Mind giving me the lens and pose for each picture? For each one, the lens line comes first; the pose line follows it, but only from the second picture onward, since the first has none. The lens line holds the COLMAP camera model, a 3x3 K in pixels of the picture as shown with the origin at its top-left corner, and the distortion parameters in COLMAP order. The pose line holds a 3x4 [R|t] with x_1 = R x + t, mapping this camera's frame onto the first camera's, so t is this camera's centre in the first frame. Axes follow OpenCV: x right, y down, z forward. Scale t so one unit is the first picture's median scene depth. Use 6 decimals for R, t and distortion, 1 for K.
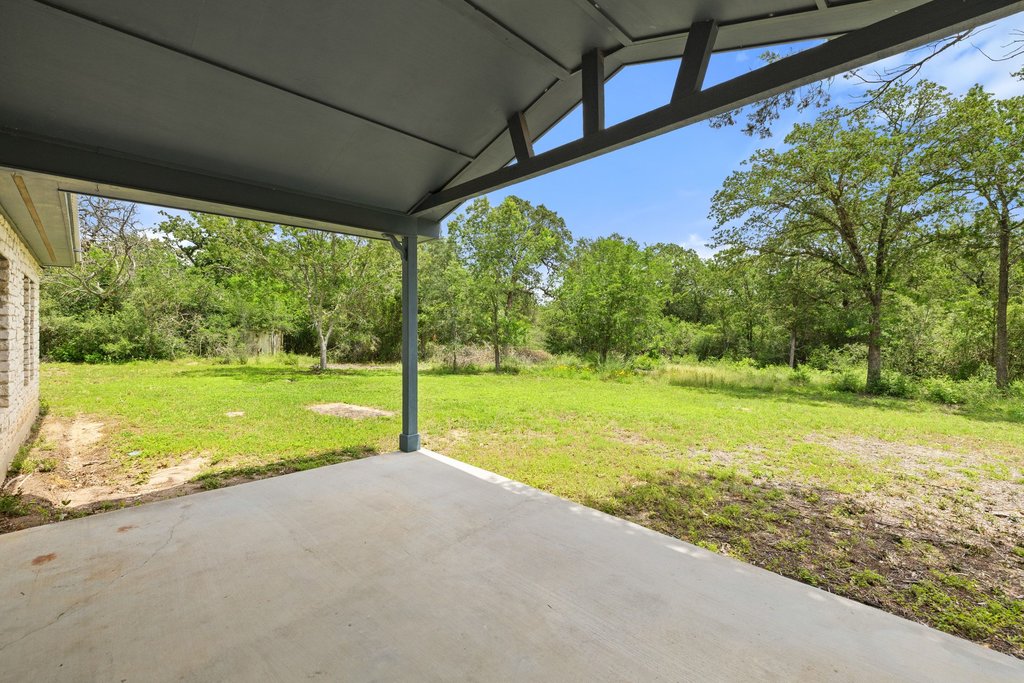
lens RADIAL K [[437.2, 0, 511.5], [0, 437.2, 328.3], [0, 0, 1]] dist [0.000945, -0.000280]
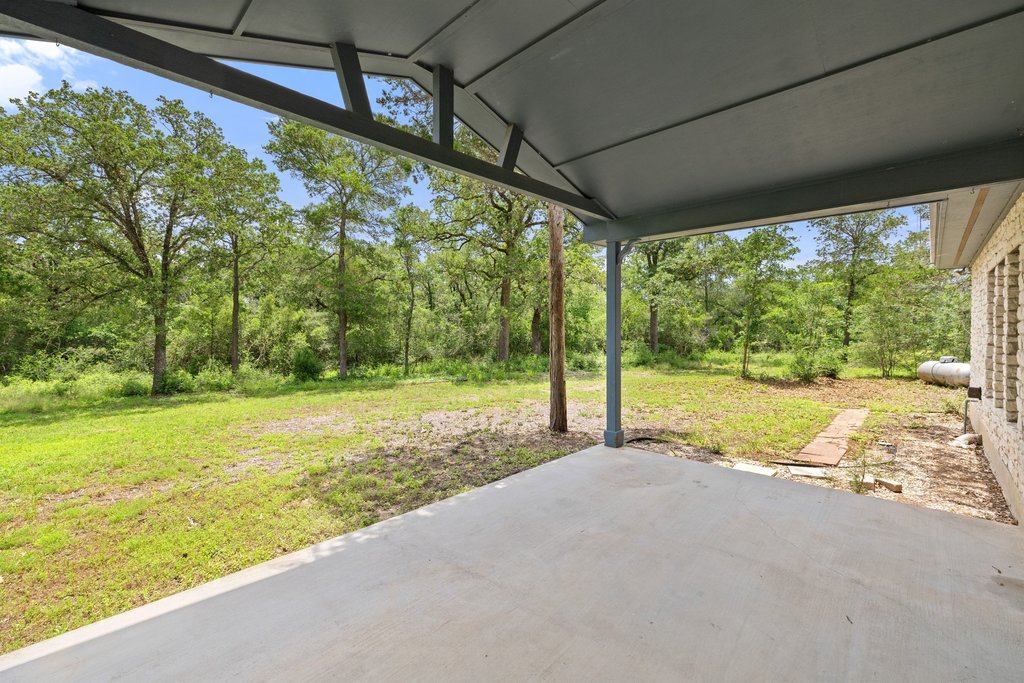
lens RADIAL K [[426.6, 0, 512.0], [0, 426.6, 341.5], [0, 0, 1]] dist [0.000638, -0.000005]
pose [[-0.020293, -0.031316, 0.999304, -0.789048], [0.003576, 0.999501, 0.031395, -0.007392], [-0.999788, 0.004211, -0.020171, 0.790034]]
